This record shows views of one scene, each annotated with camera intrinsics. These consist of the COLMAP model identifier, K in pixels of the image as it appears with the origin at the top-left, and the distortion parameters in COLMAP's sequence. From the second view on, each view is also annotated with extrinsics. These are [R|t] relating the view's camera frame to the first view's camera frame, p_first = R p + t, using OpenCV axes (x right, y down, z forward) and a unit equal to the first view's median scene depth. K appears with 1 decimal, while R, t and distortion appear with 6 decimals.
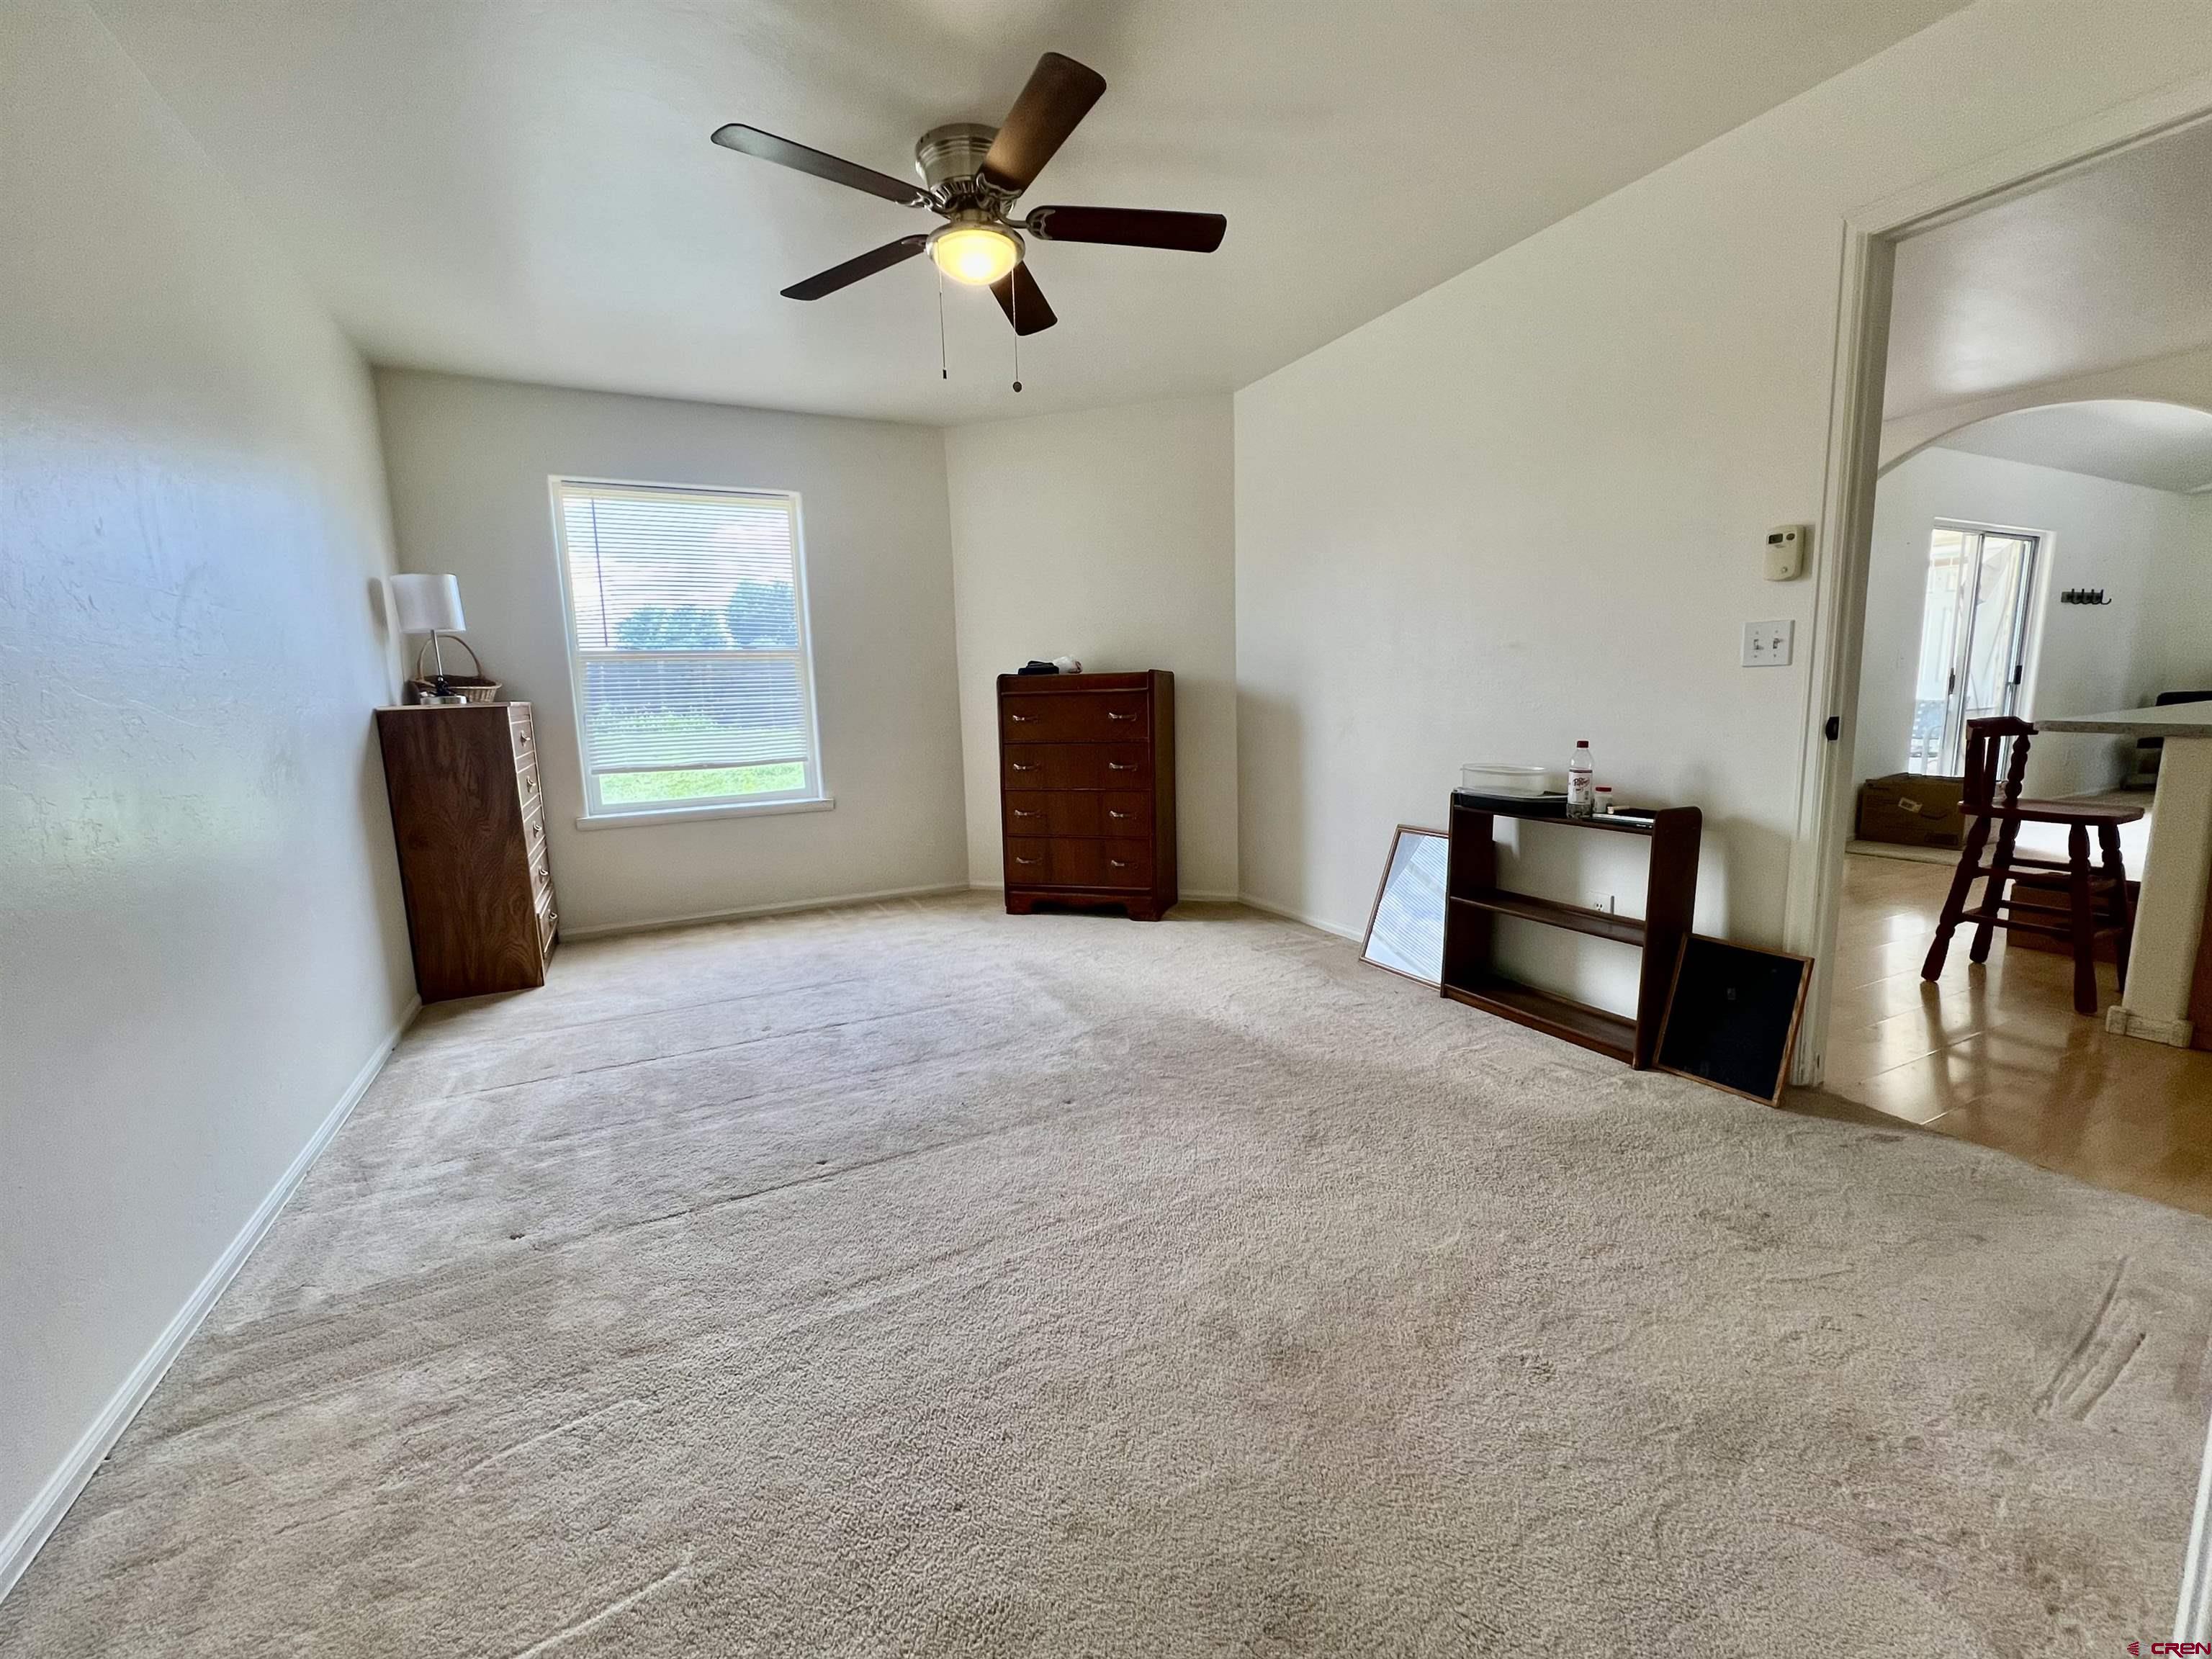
lens RADIAL K [[892.5, 0, 1102.1], [0, 892.5, 821.7], [0, 0, 1]] dist [0.000174, 0.000180]
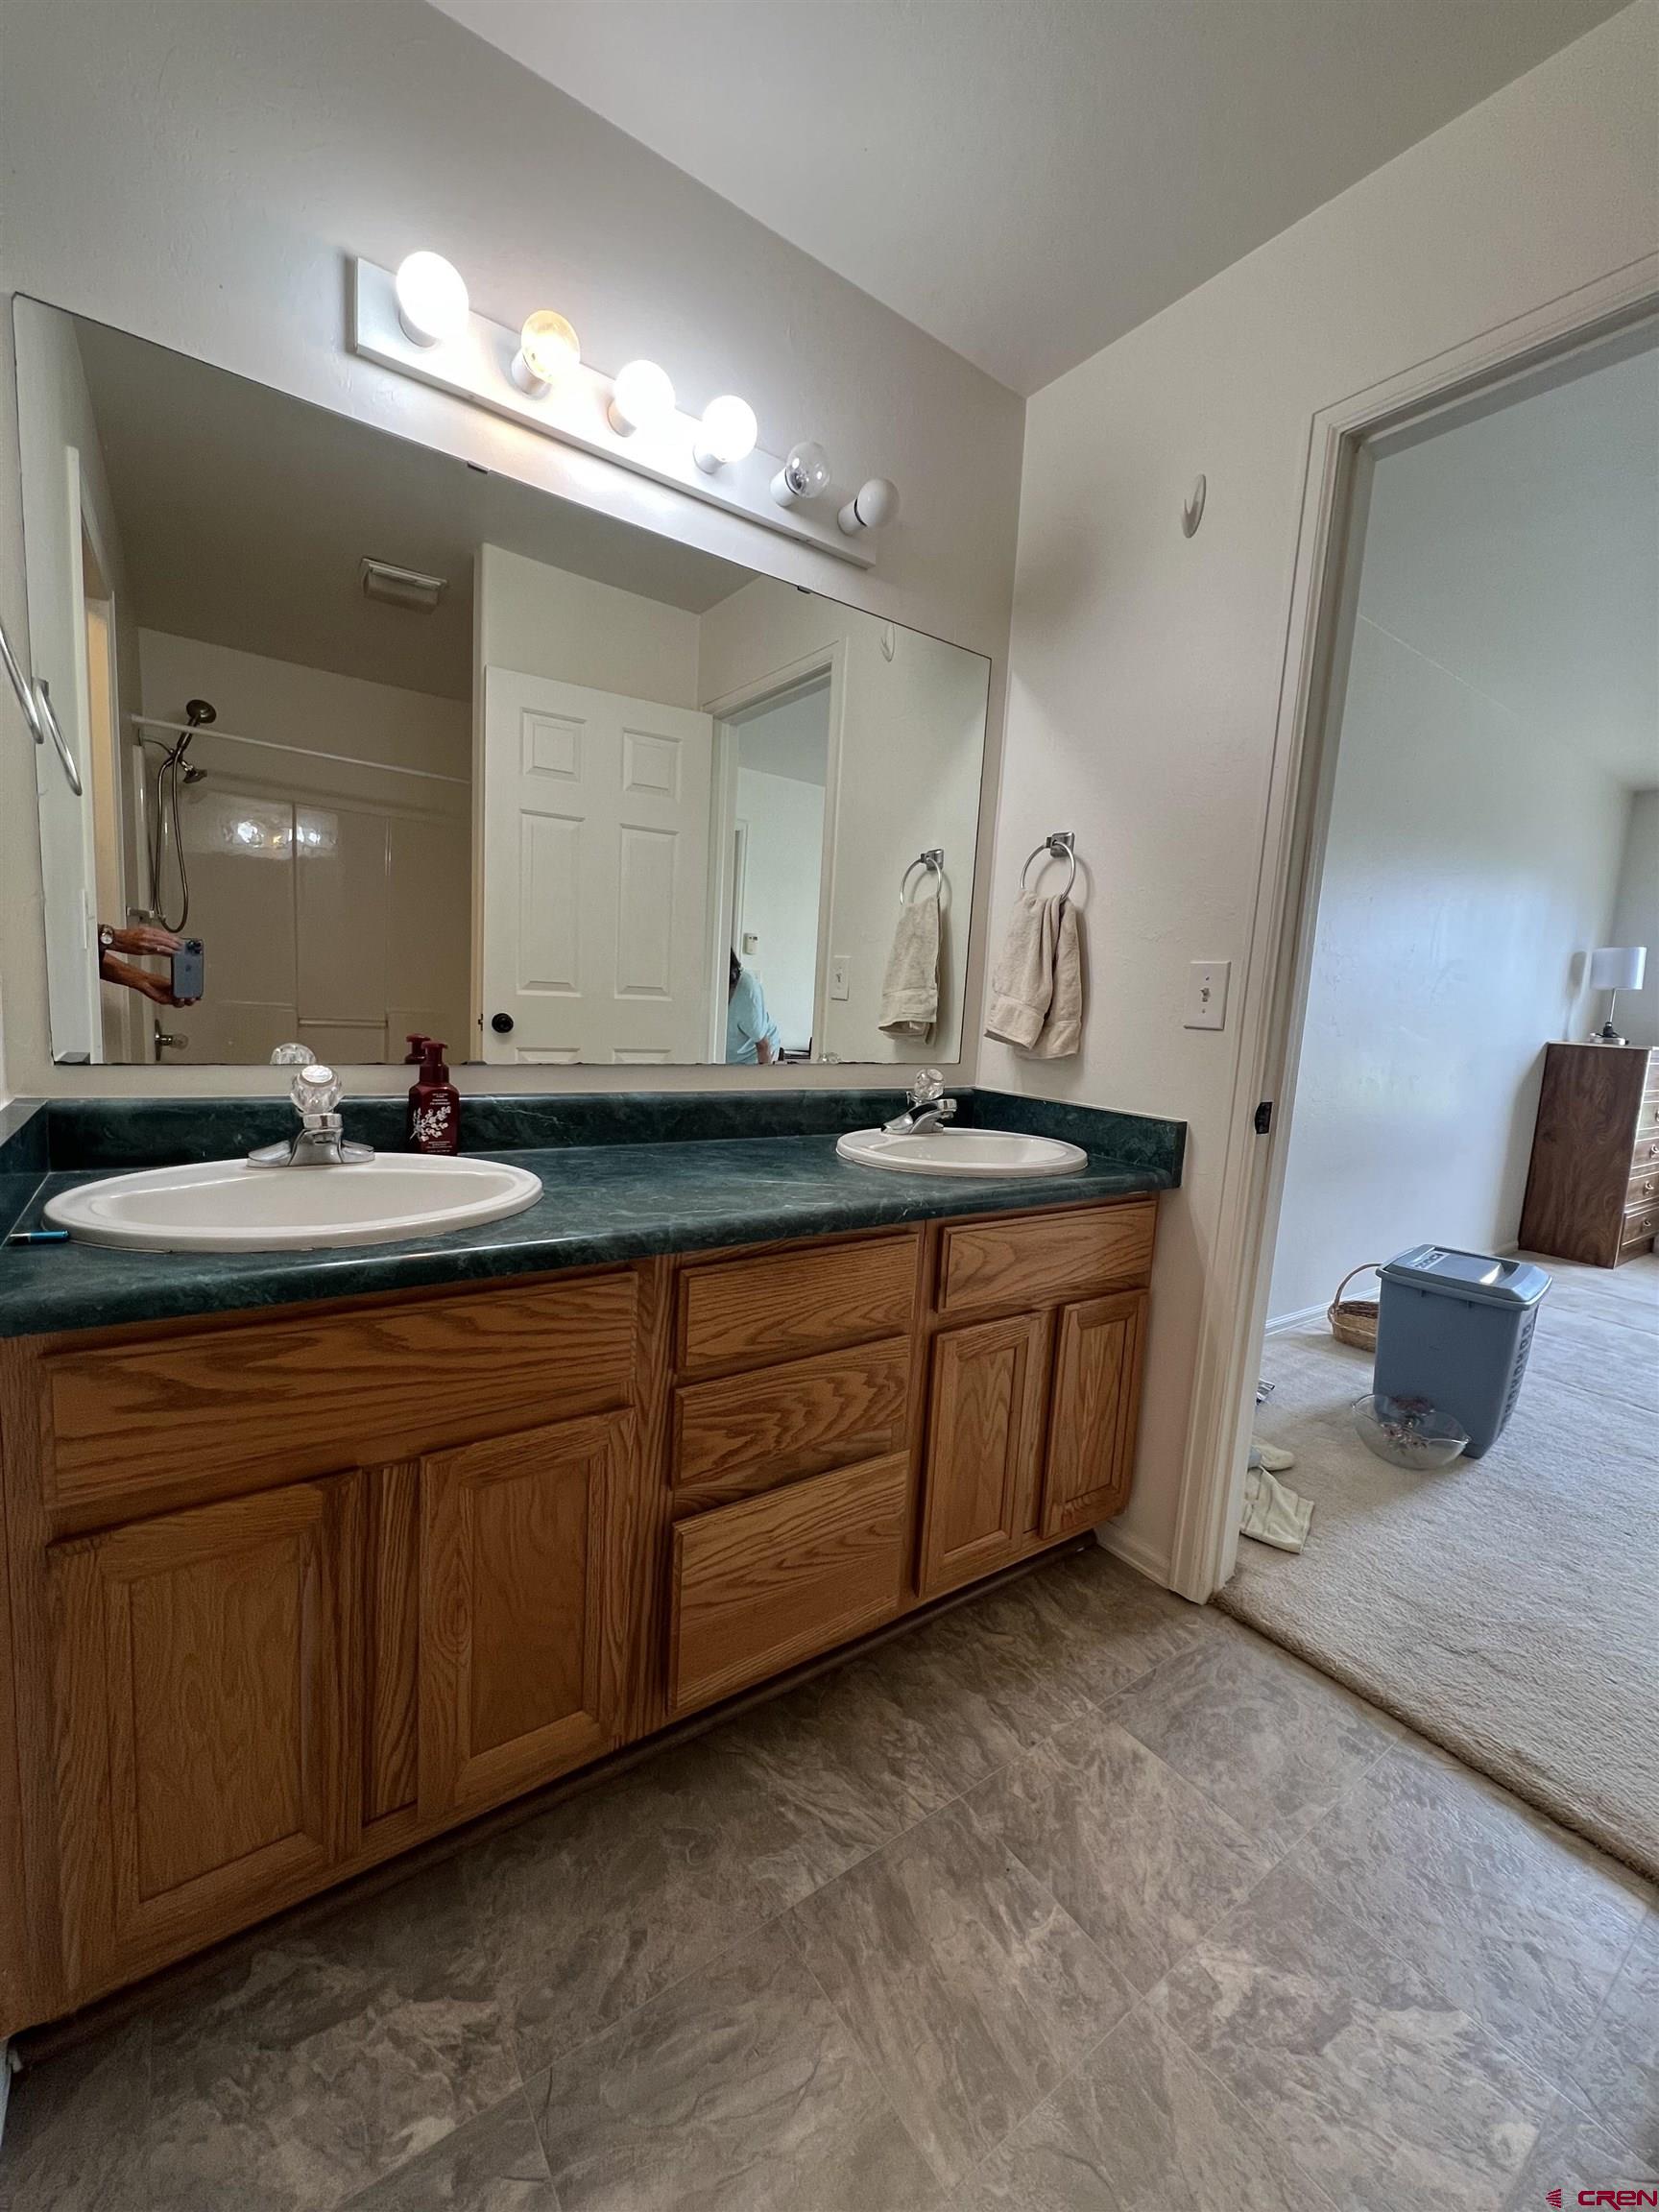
lens RADIAL K [[894.4, 0, 829.5], [0, 894.4, 1106.0], [0, 0, 1]] dist [-0.000608, -0.000121]
pose [[0.144189, 0.162665, -0.976089, 0.475921], [-0.210226, 0.968915, 0.130415, 0.031328], [0.966962, 0.186395, 0.173903, -0.385109]]
